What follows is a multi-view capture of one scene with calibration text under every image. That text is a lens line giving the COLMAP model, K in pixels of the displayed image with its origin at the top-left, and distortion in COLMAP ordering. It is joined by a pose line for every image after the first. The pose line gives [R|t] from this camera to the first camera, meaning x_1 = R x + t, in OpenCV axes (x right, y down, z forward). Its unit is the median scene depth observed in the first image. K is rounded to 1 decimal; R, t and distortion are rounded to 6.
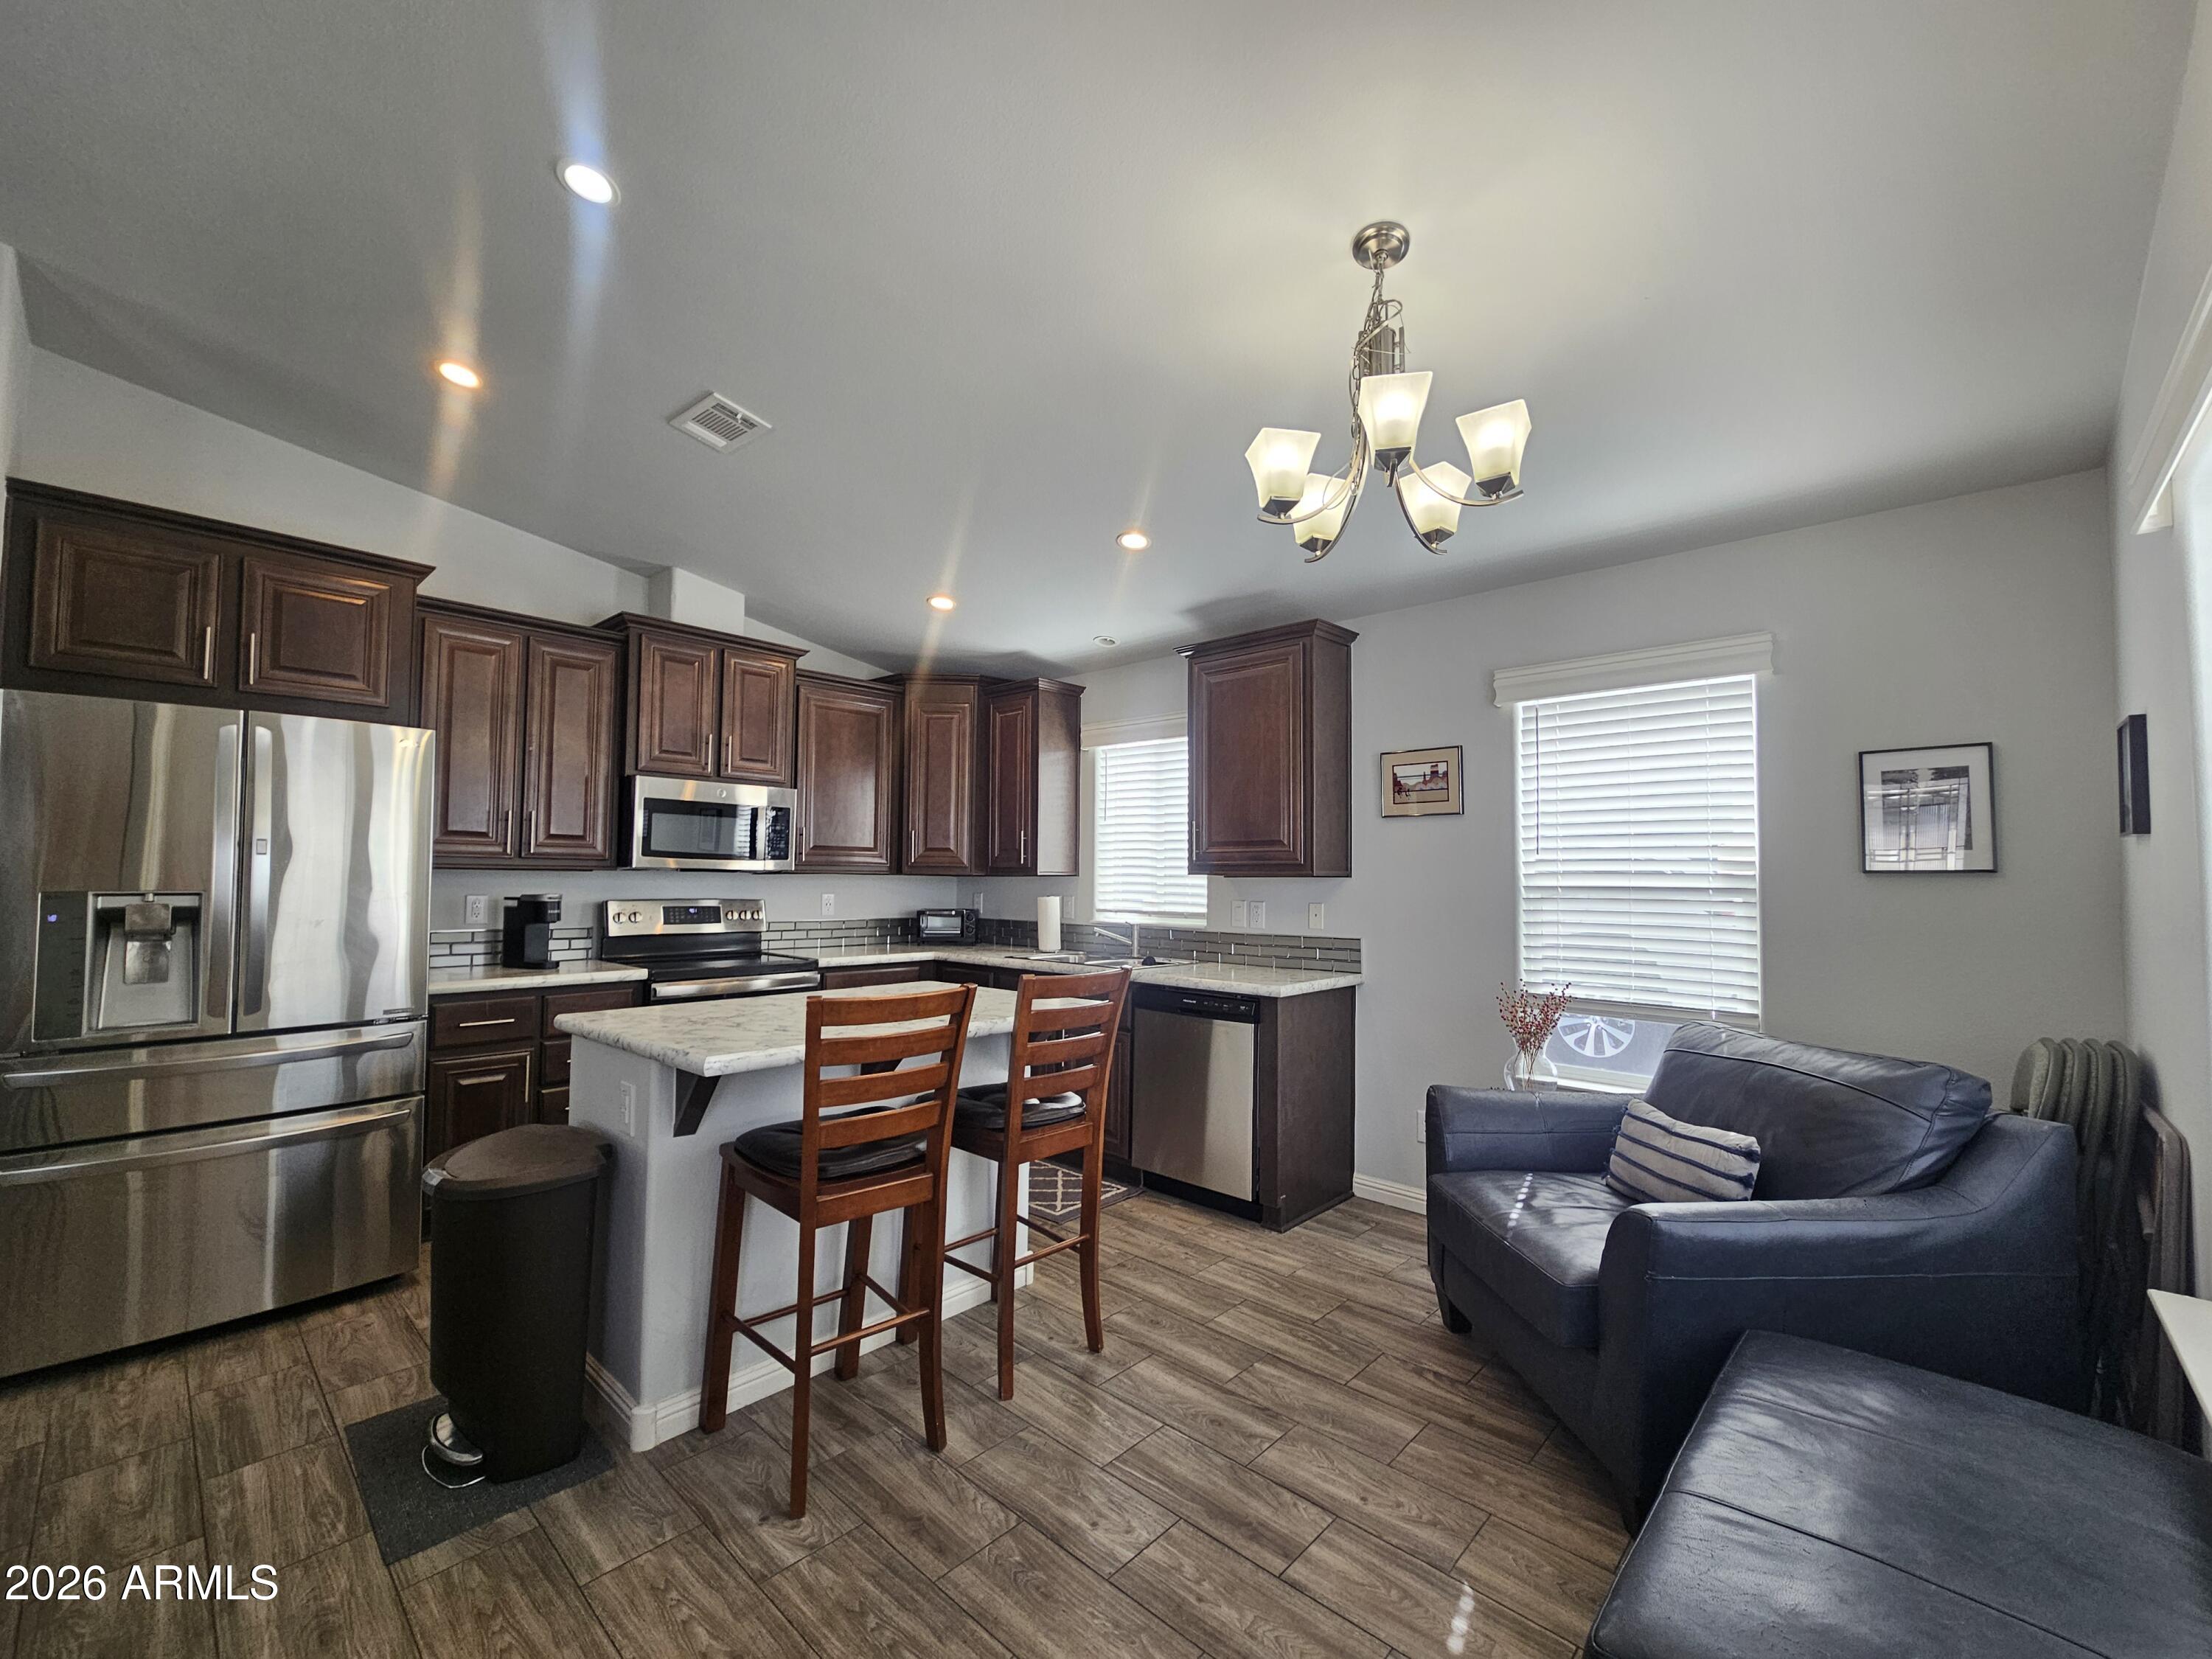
lens RADIAL K [[915.3, 0, 1111.5], [0, 915.3, 841.3], [0, 0, 1]] dist [0.001045, 0.001666]
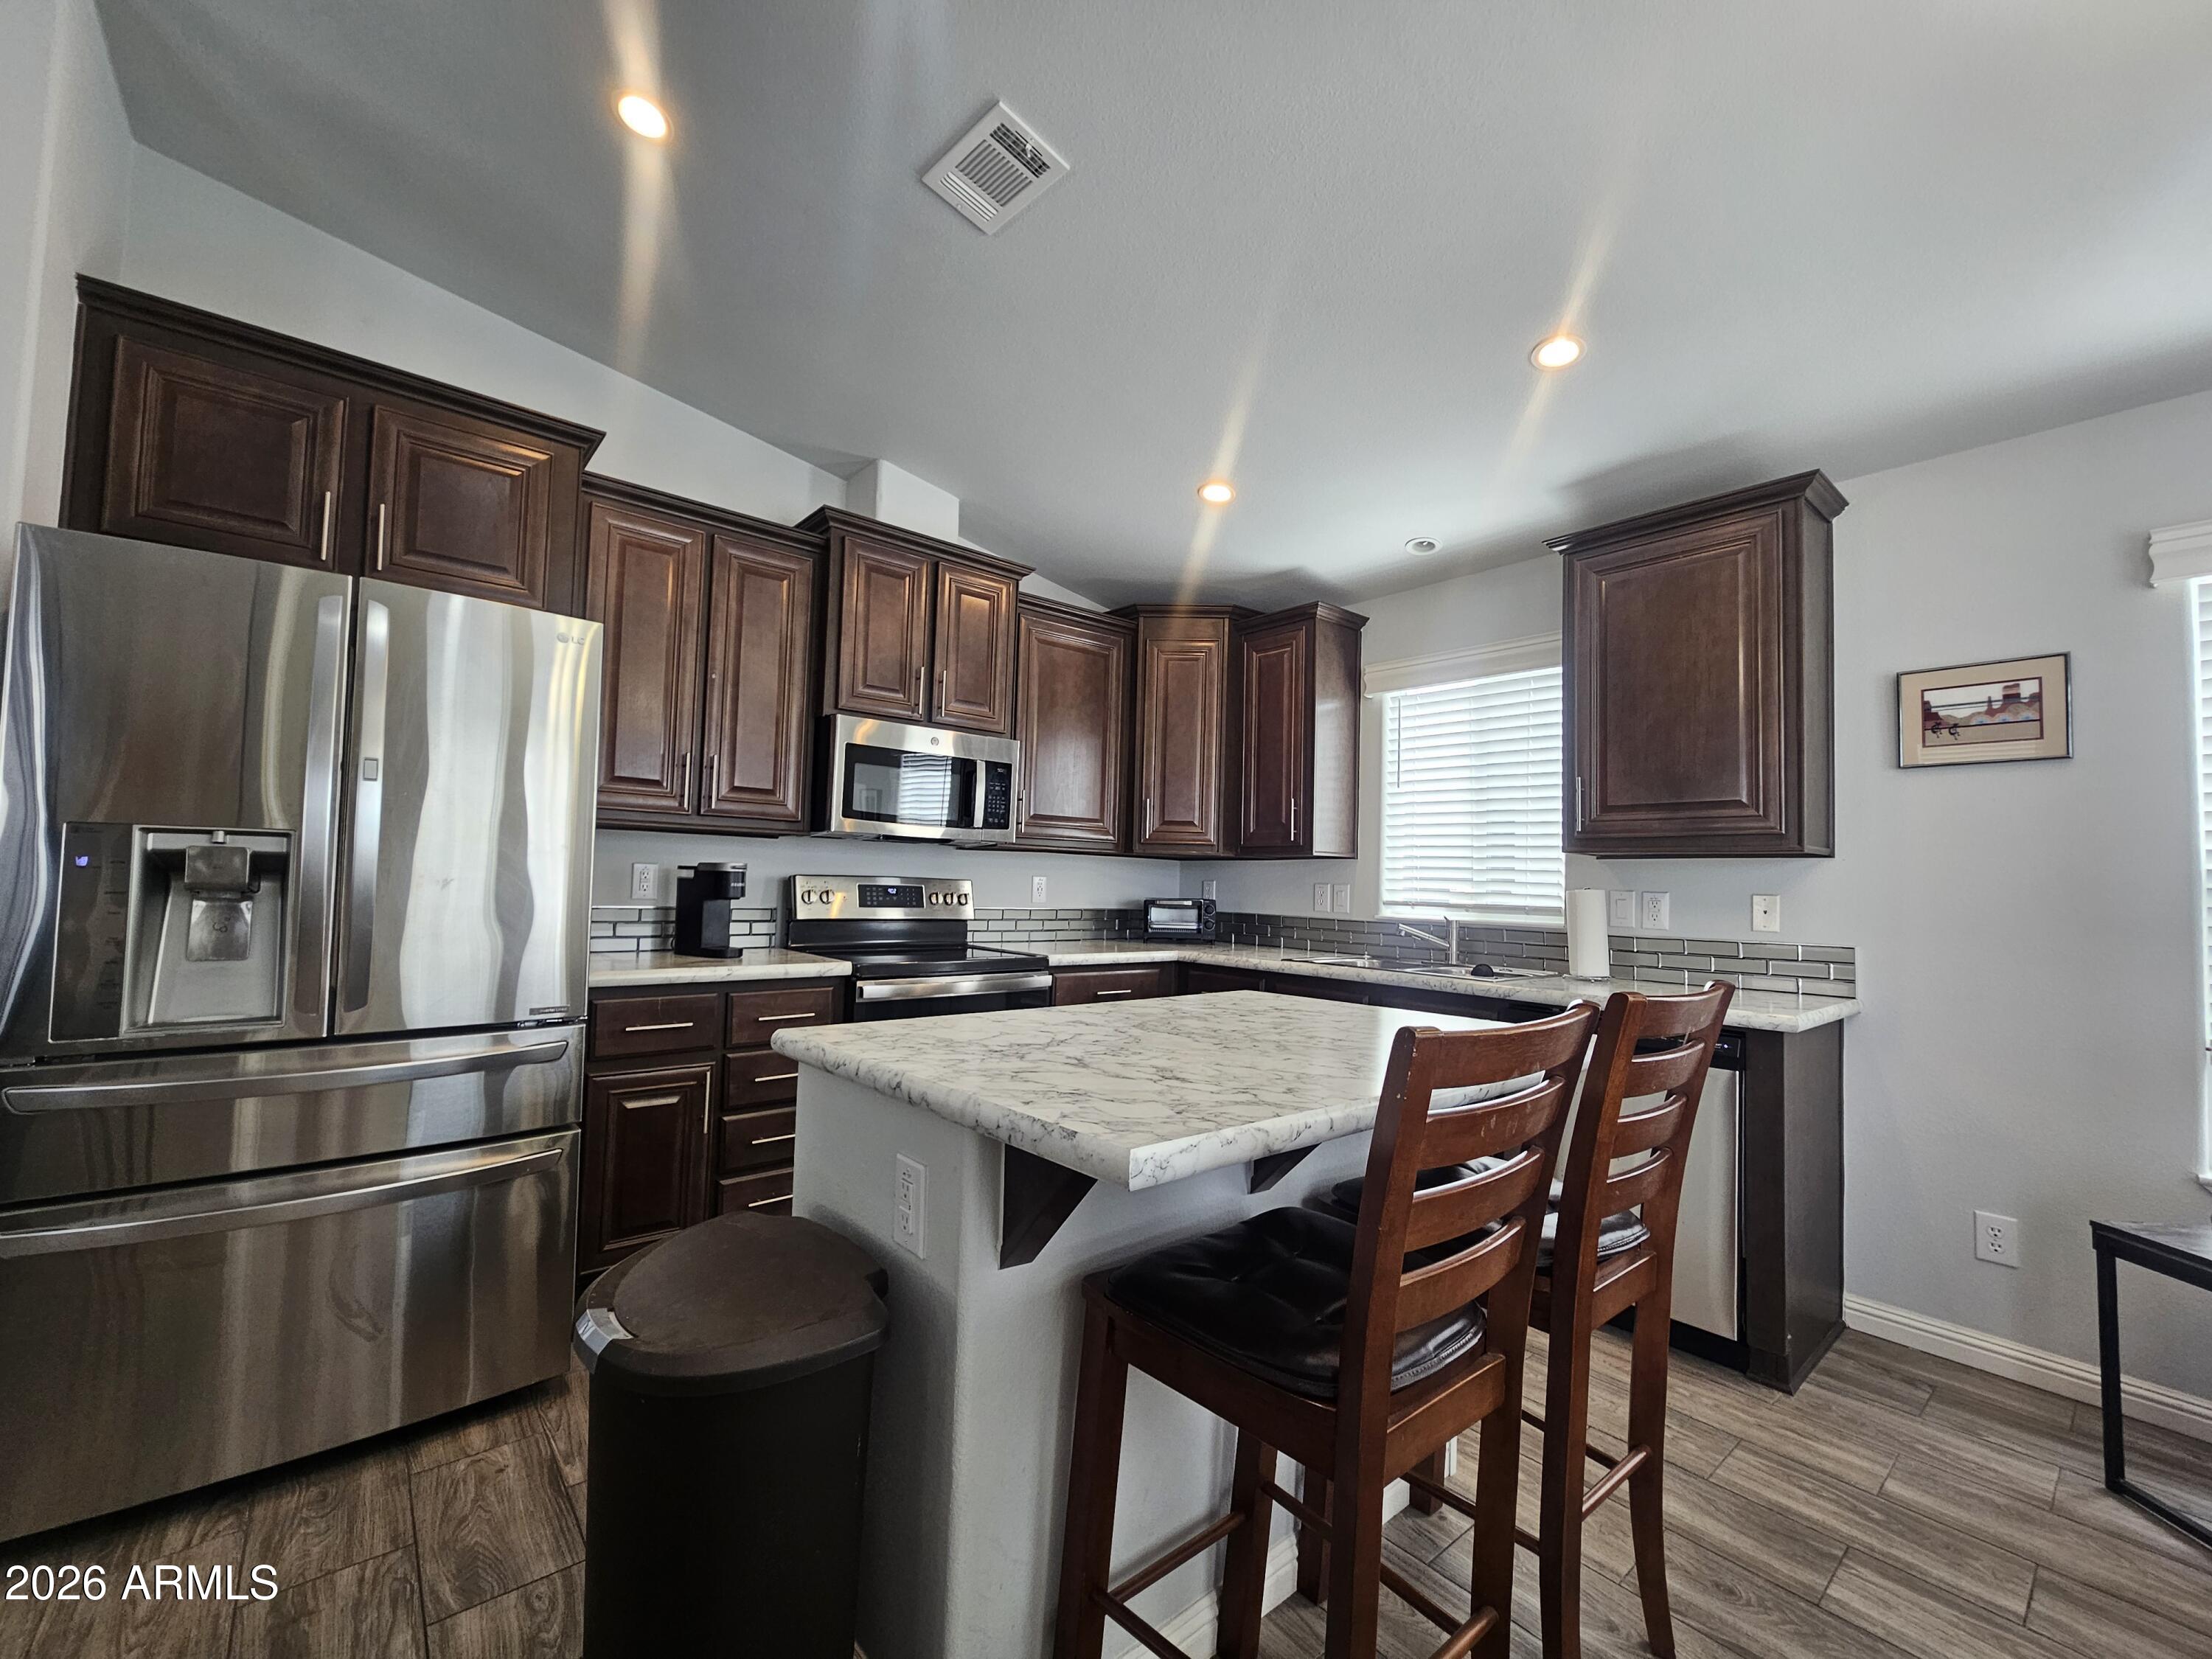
lens RADIAL K [[915.3, 0, 1112.9], [0, 915.3, 840.1], [0, 0, 1]] dist [0.001045, 0.001666]
pose [[0.992870, 0.012760, -0.118517, -0.228578], [-0.013569, 0.999890, -0.006024, 0.044676], [0.118427, 0.007589, 0.992934, 0.301499]]
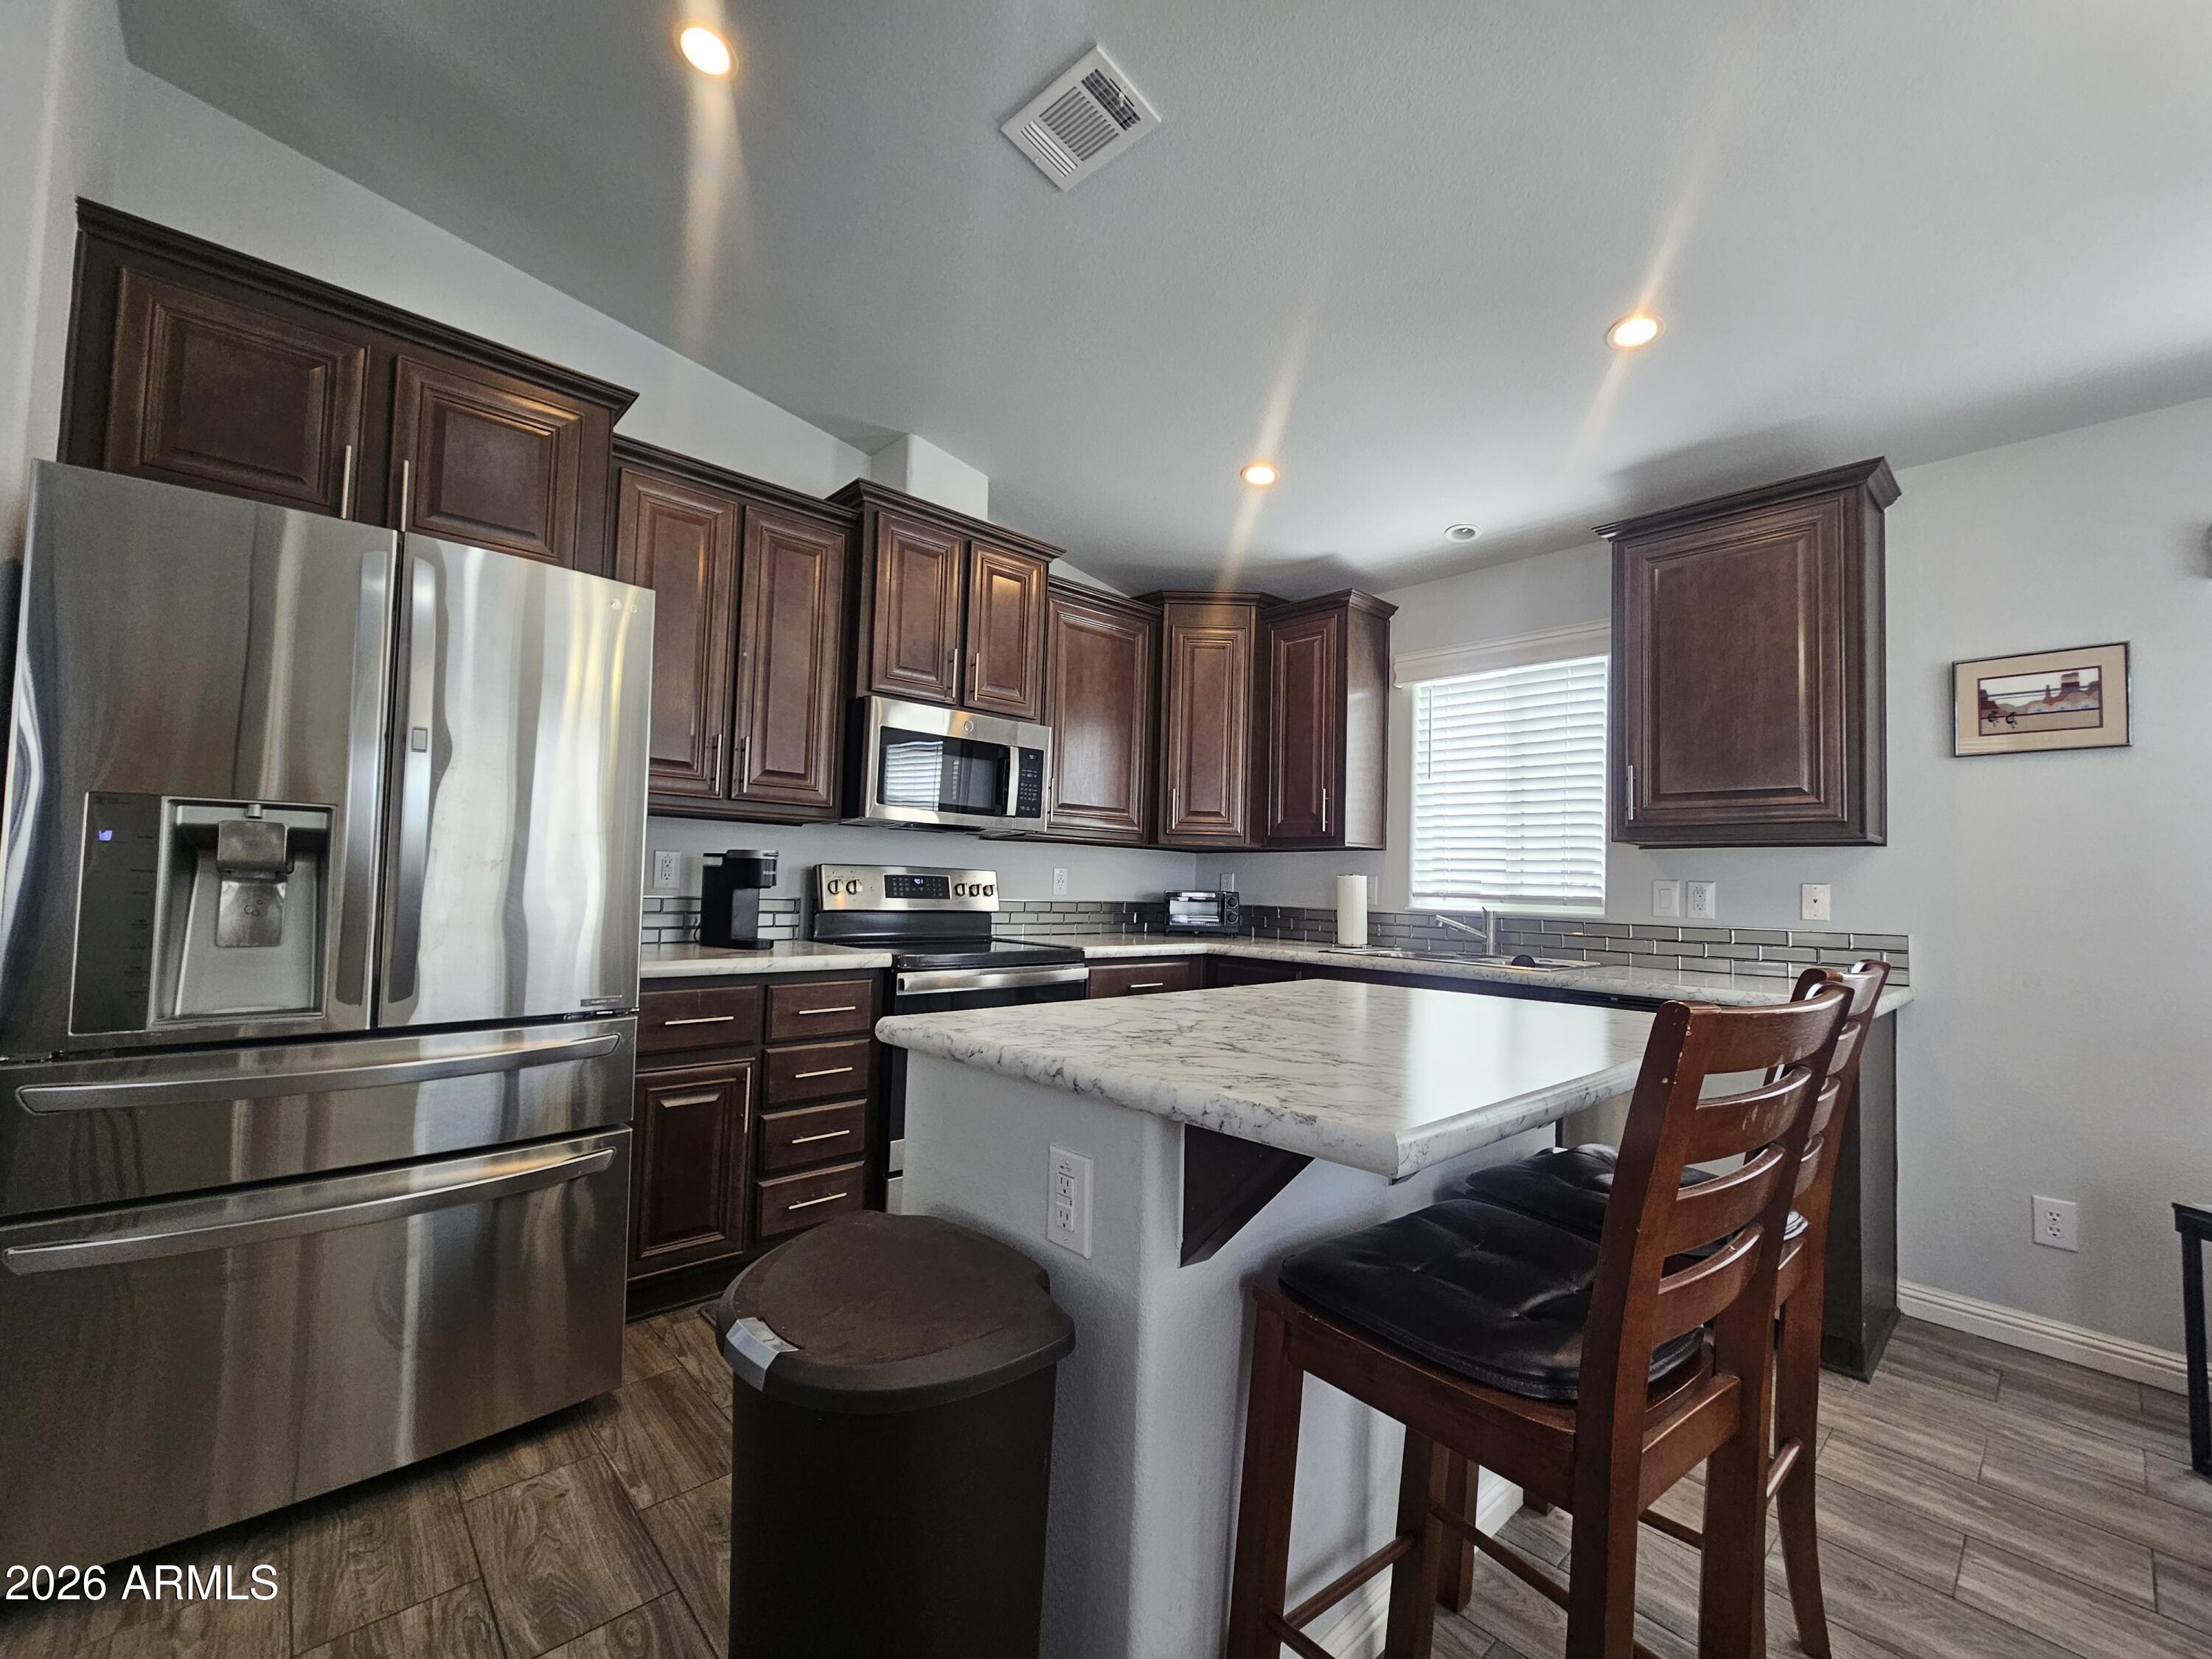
lens RADIAL K [[915.3, 0, 1112.7], [0, 915.3, 840.2], [0, 0, 1]] dist [0.001045, 0.001666]
pose [[0.996984, 0.015634, -0.076012, -0.314765], [-0.016166, 0.999849, -0.006387, 0.057777], [0.075901, 0.007596, 0.997086, 0.318163]]
